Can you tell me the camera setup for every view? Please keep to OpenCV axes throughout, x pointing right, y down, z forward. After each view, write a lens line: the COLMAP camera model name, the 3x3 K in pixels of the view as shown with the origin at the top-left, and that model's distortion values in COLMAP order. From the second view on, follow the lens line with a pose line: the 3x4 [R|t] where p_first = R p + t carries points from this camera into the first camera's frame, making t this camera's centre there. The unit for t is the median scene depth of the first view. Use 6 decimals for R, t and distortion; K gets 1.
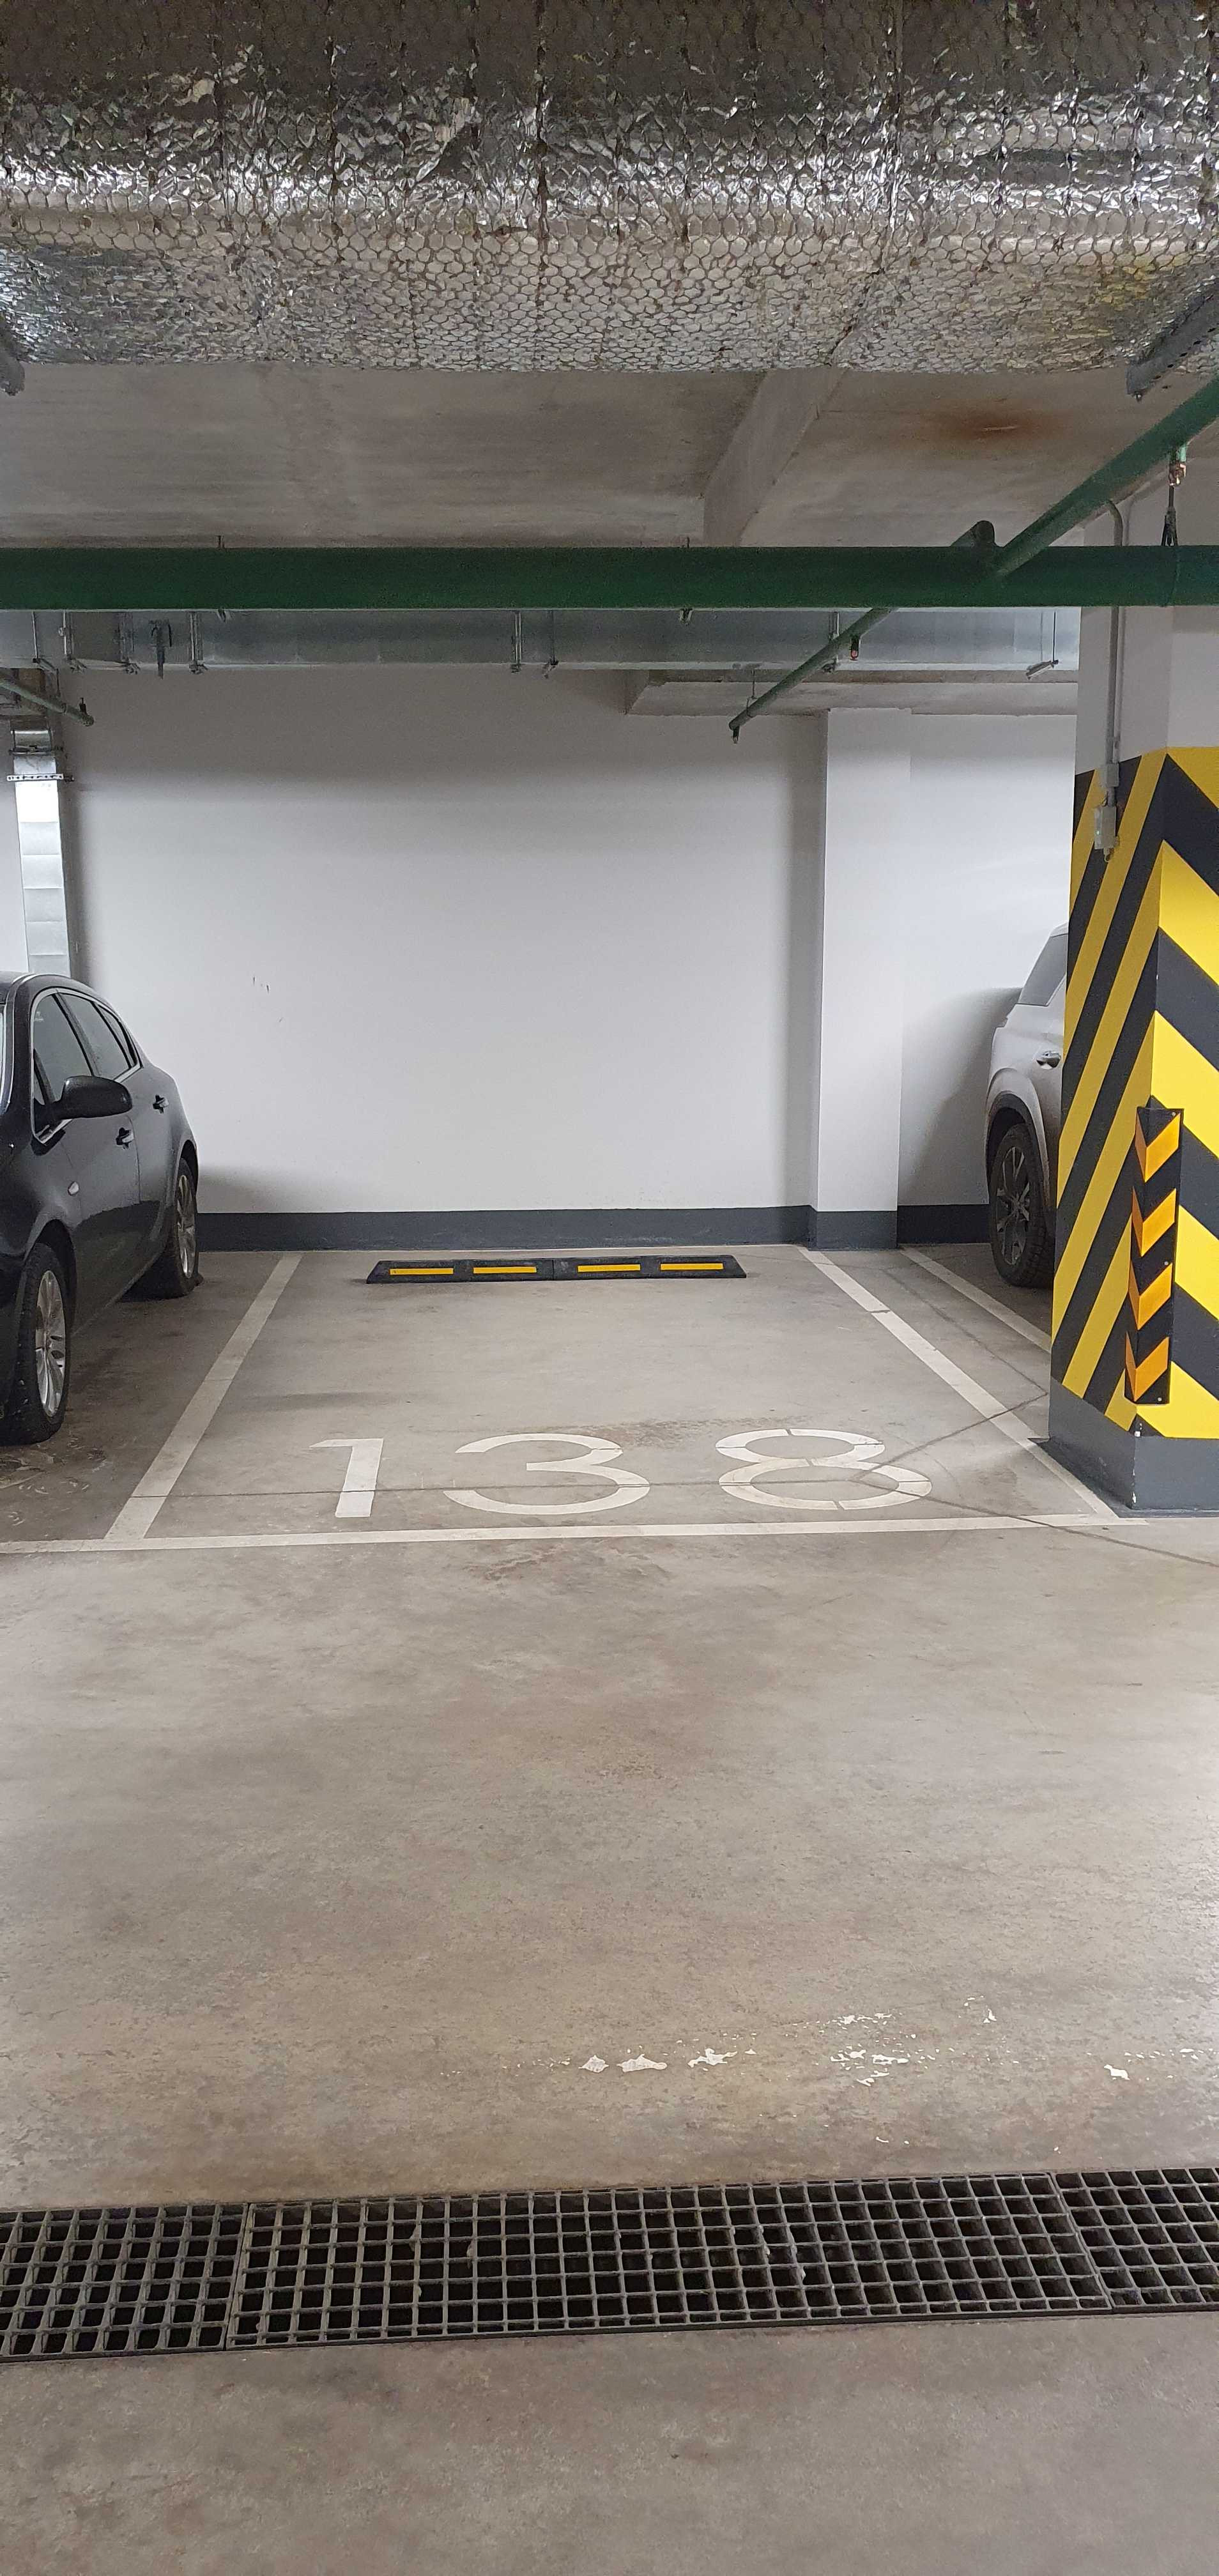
lens RADIAL K [[1911.2, 0, 609.5], [0, 1911.2, 1288.0], [0, 0, 1]] dist [0.117487, -0.196746]
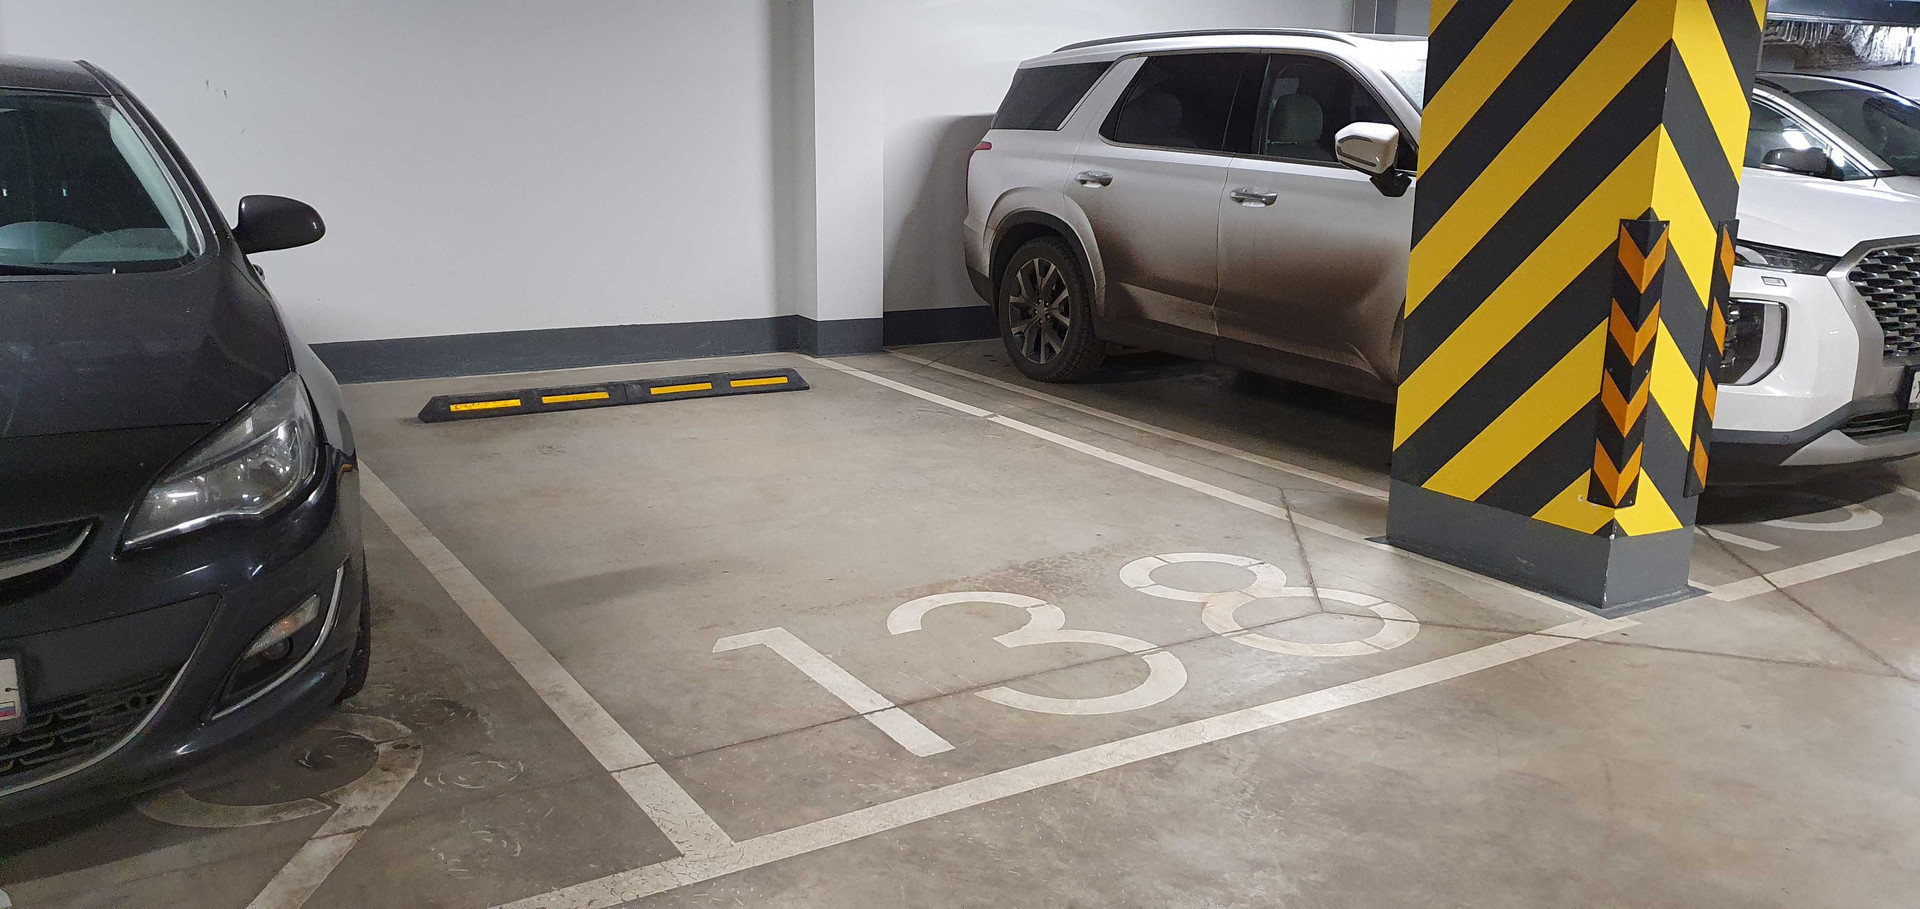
lens RADIAL K [[1424.5, 0, 960.0], [0, 1424.5, 454.5], [0, 0, 1]] dist [0.117487, -0.196746]
pose [[0.876767, -0.088393, 0.472722, -0.362266], [0.055143, 0.994958, 0.083769, -0.048647], [-0.477743, -0.047378, 0.877221, 0.438921]]
